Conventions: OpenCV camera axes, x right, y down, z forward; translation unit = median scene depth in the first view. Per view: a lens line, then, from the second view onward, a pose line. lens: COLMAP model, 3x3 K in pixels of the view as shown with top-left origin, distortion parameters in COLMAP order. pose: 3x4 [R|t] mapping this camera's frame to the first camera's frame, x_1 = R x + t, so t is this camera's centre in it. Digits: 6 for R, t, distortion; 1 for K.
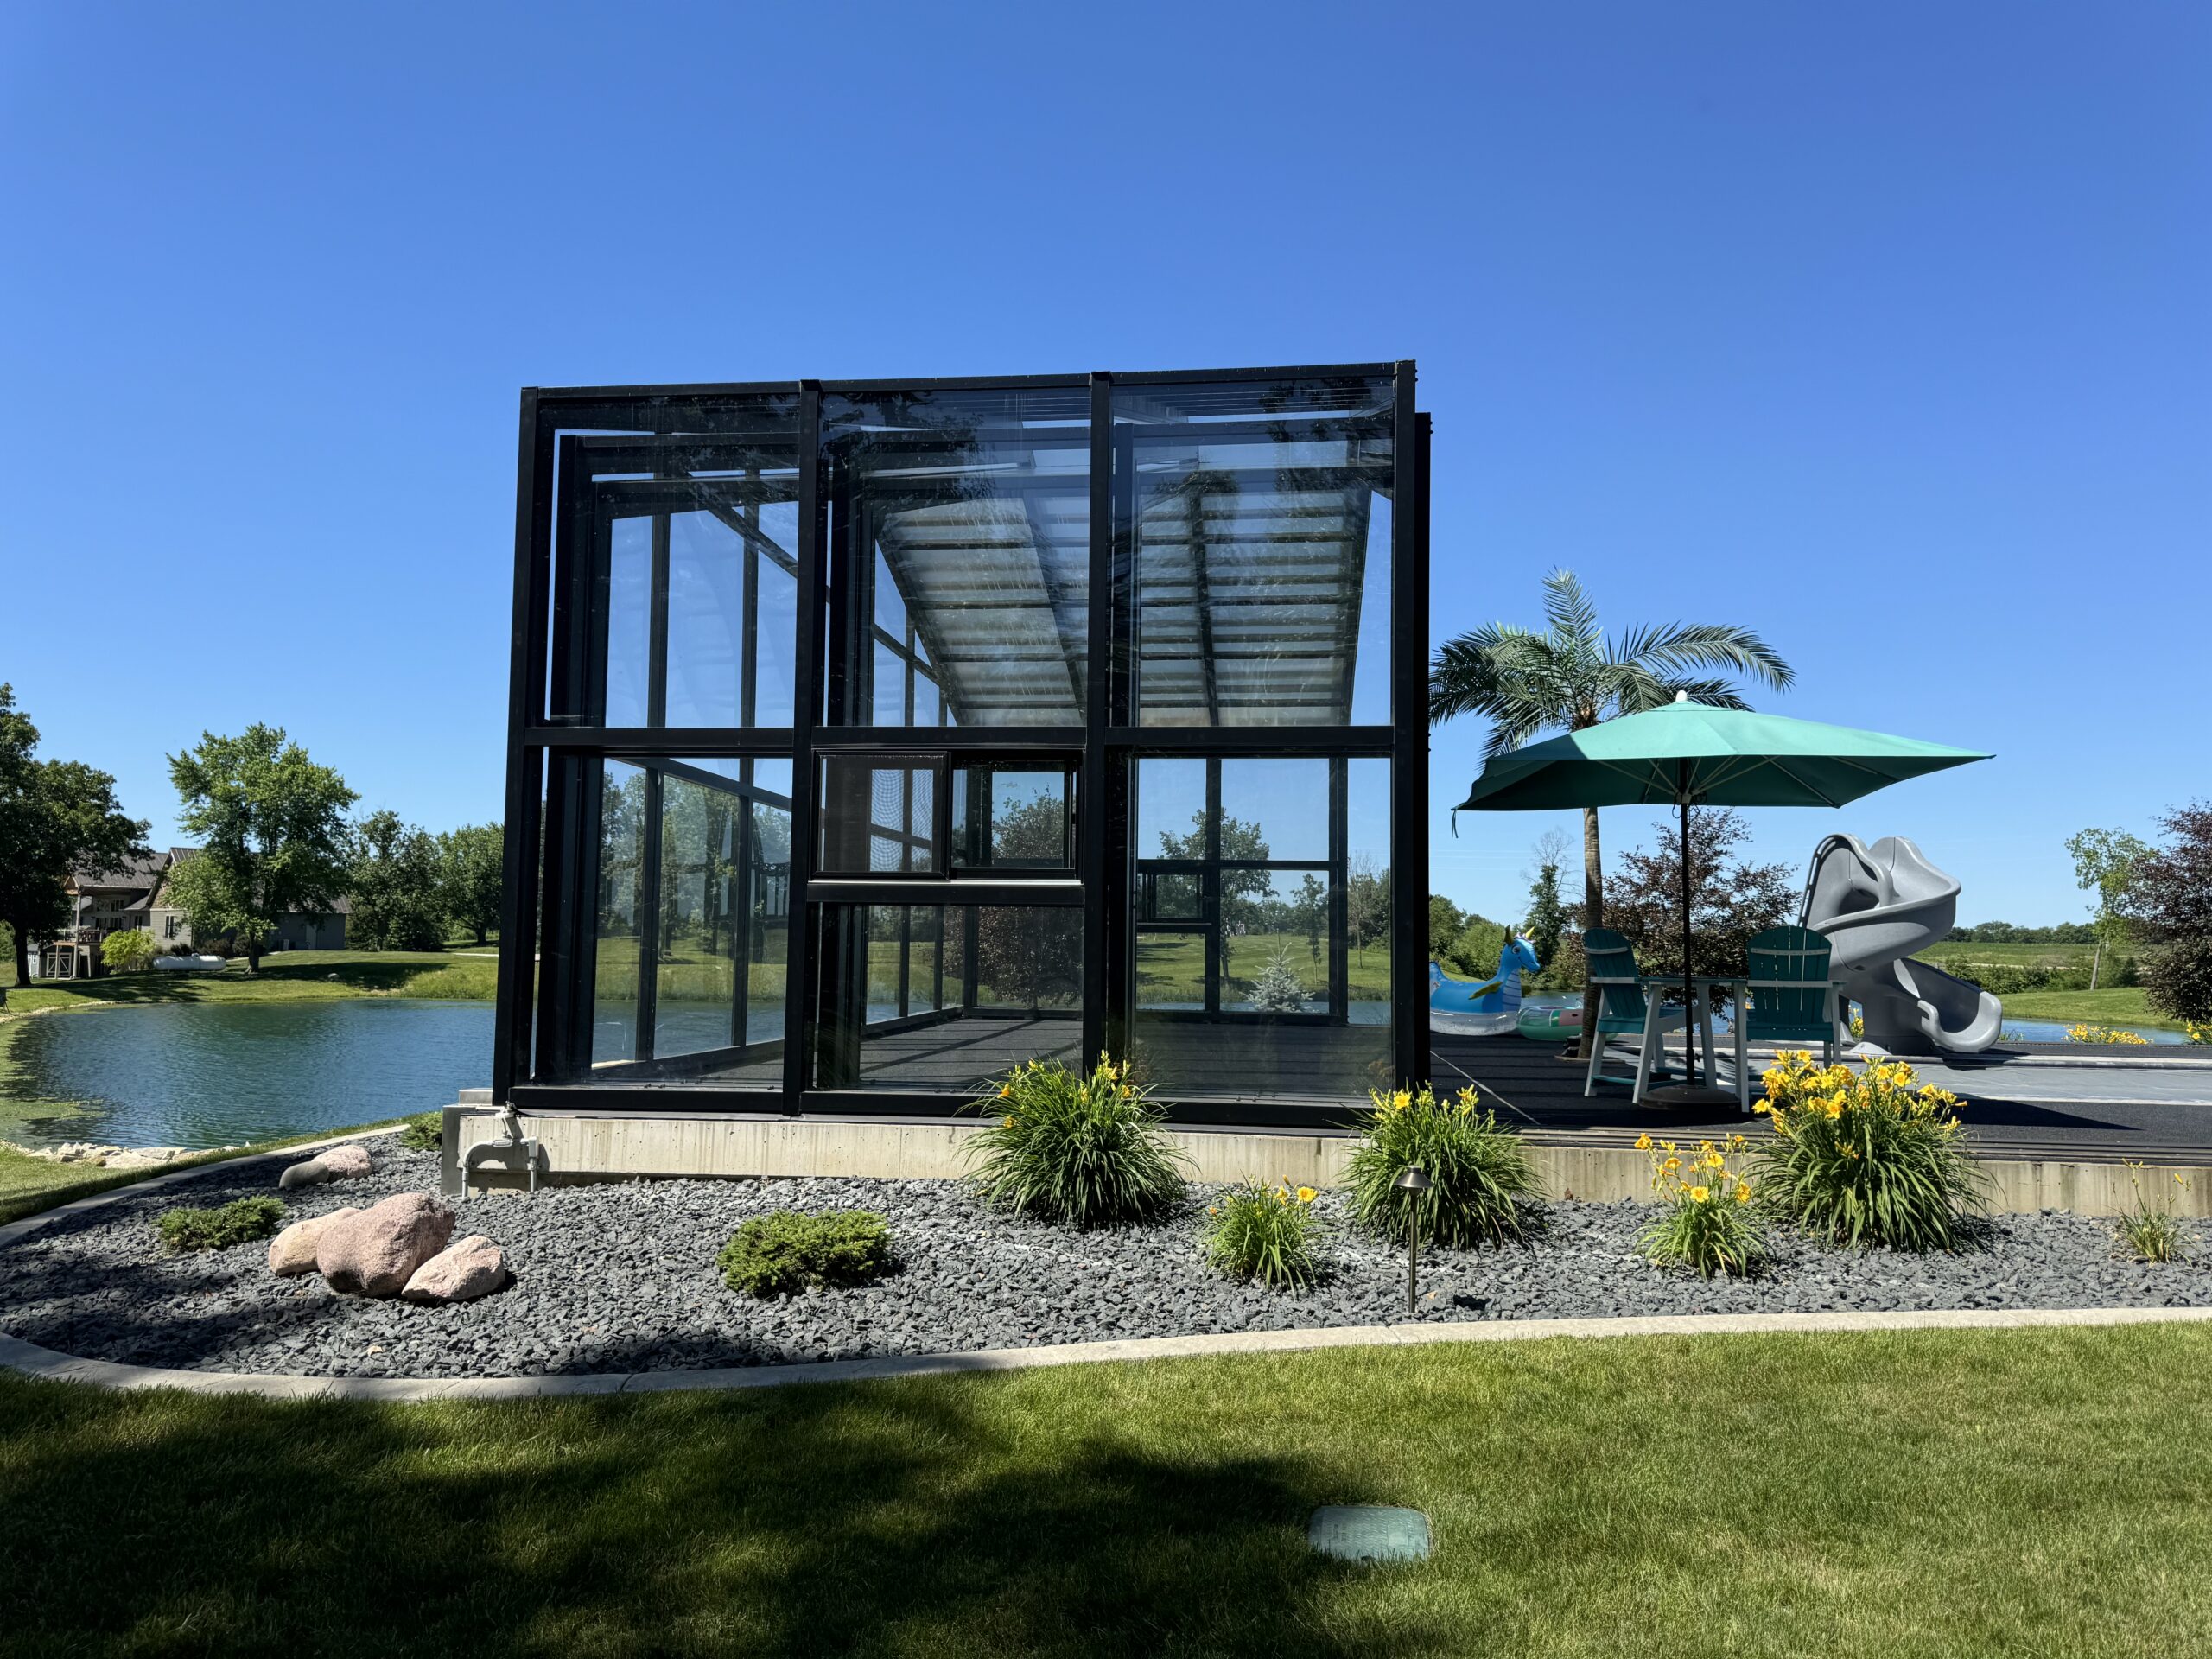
lens RADIAL K [[1581.0, 0, 1106.0], [0, 1581.0, 829.5], [0, 0, 1]] dist [0.029338, -0.000935]
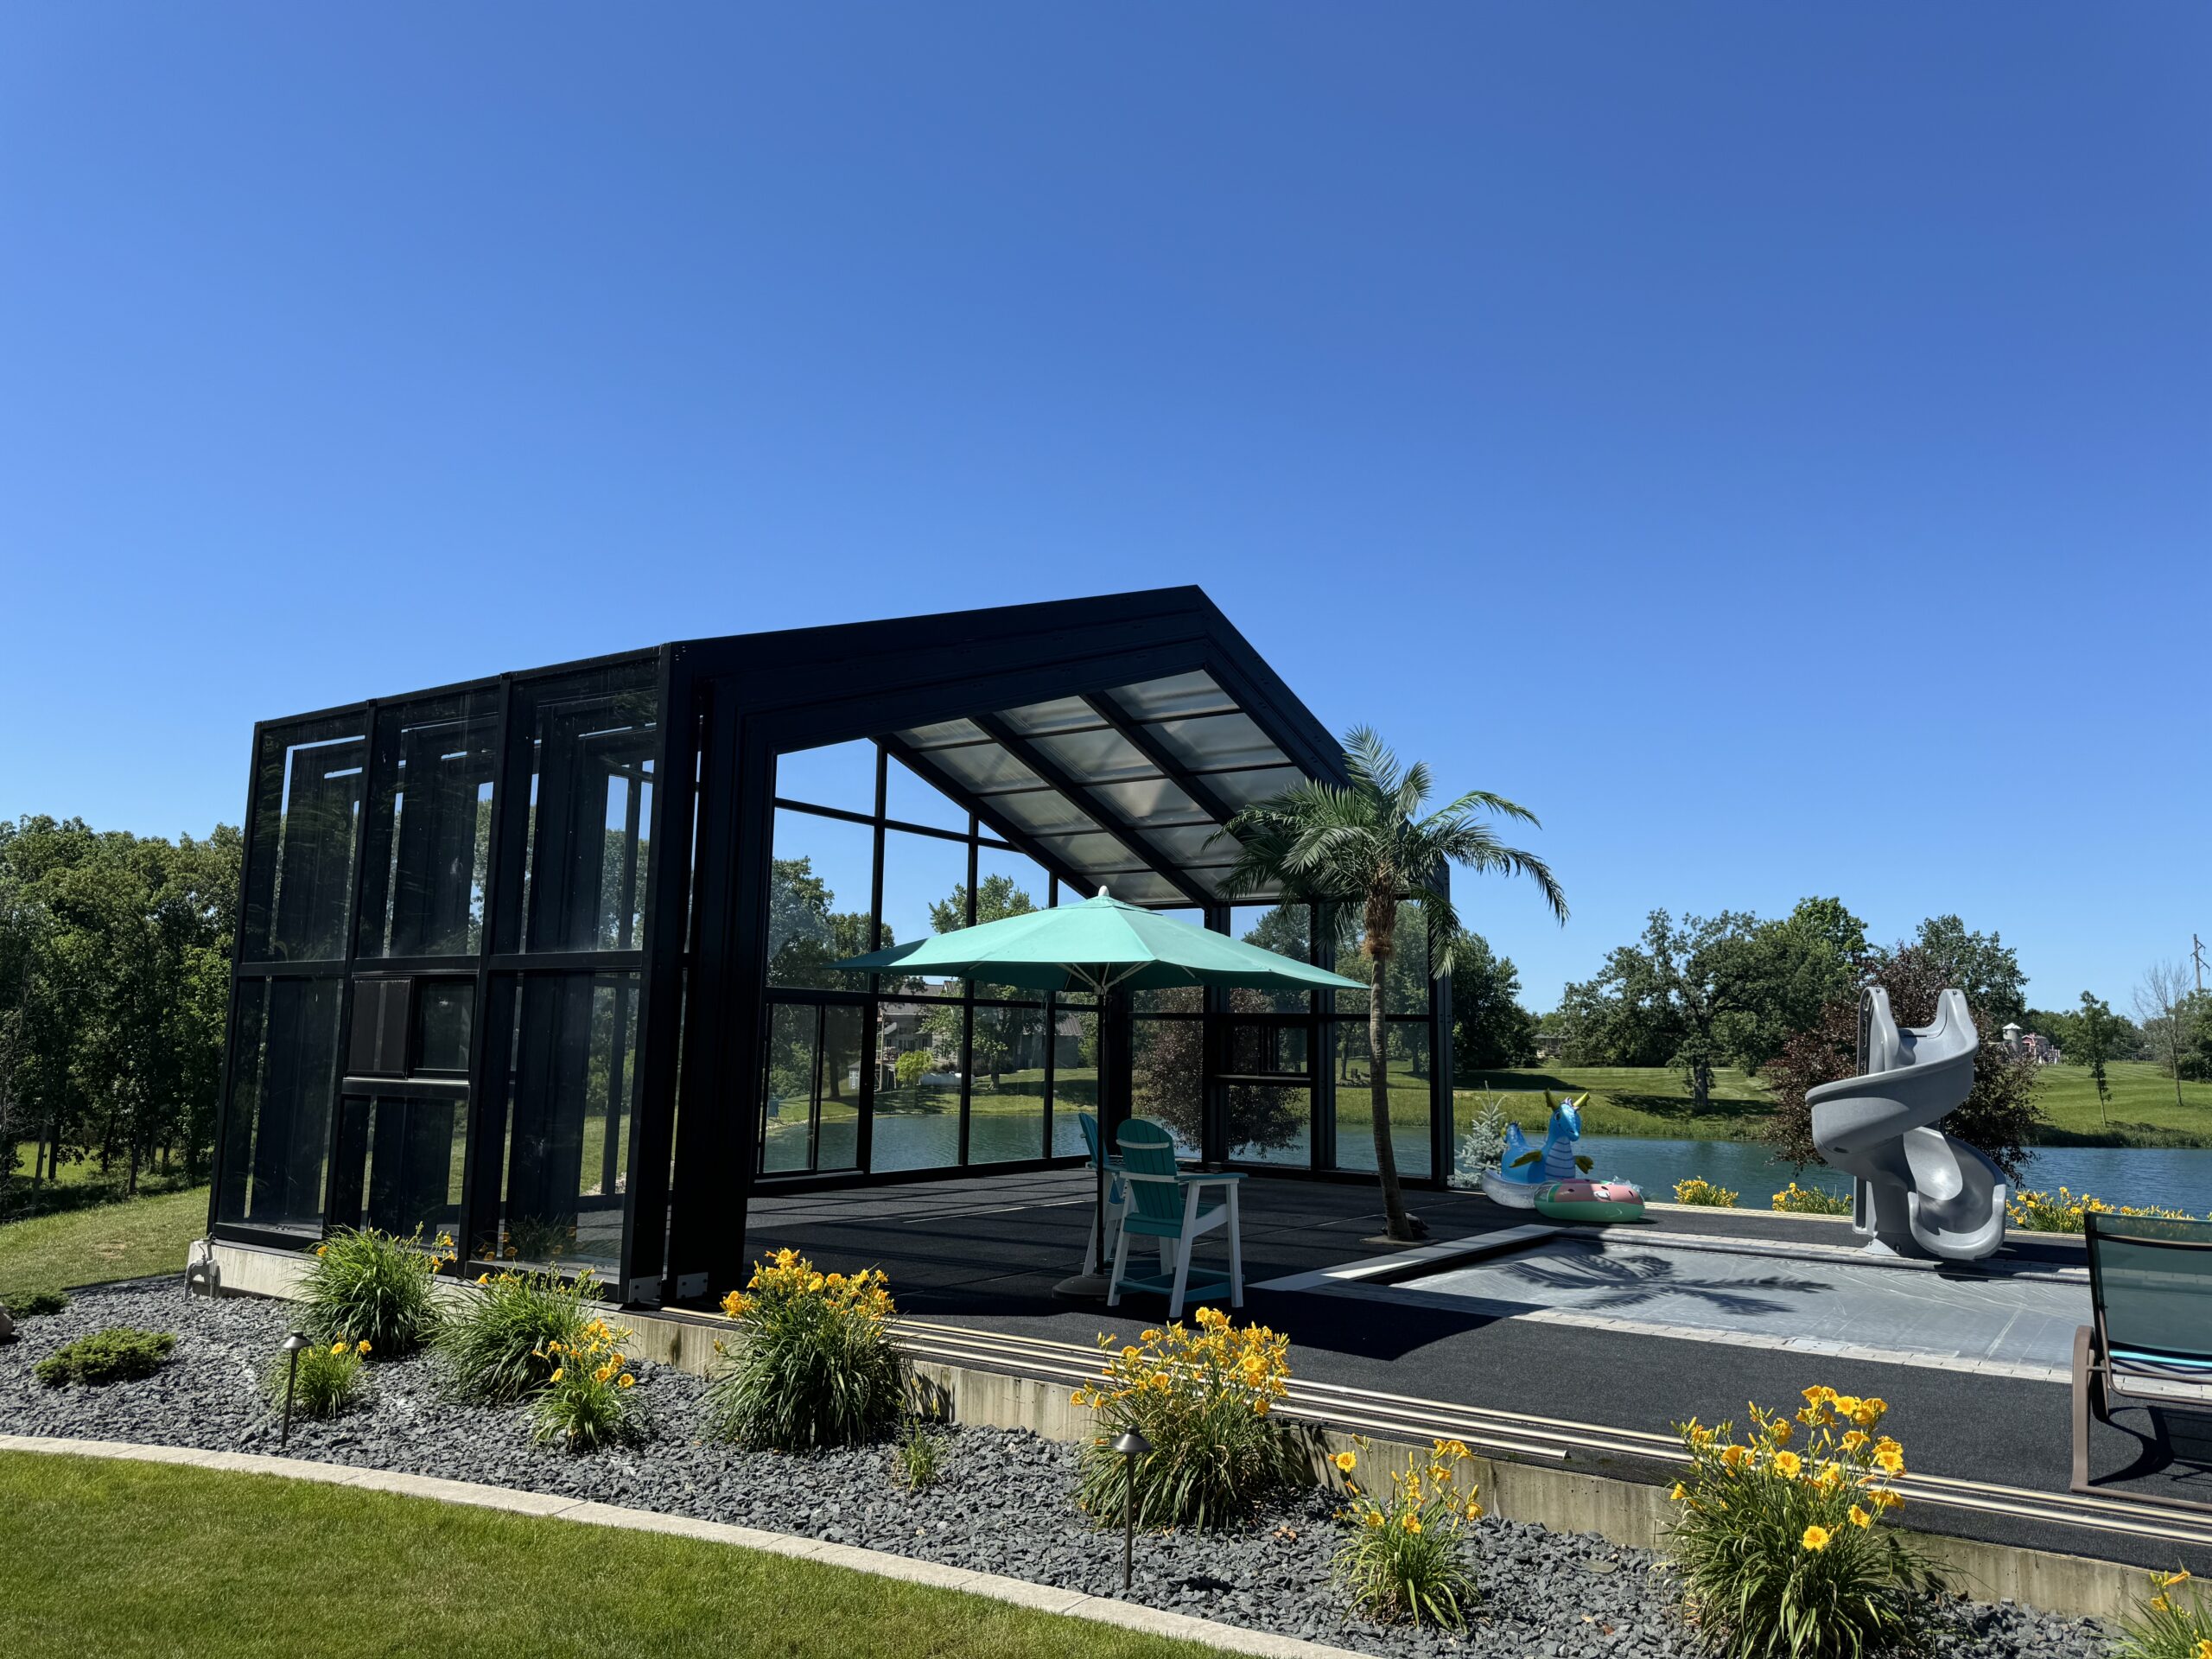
lens RADIAL K [[1581.0, 0, 1106.0], [0, 1581.0, 829.5], [0, 0, 1]] dist [0.029338, -0.000935]
pose [[0.880009, -0.062980, -0.470763, 0.580580], [0.028777, 0.996419, -0.079510, -0.028190], [0.474085, 0.056422, 0.878670, 0.066663]]
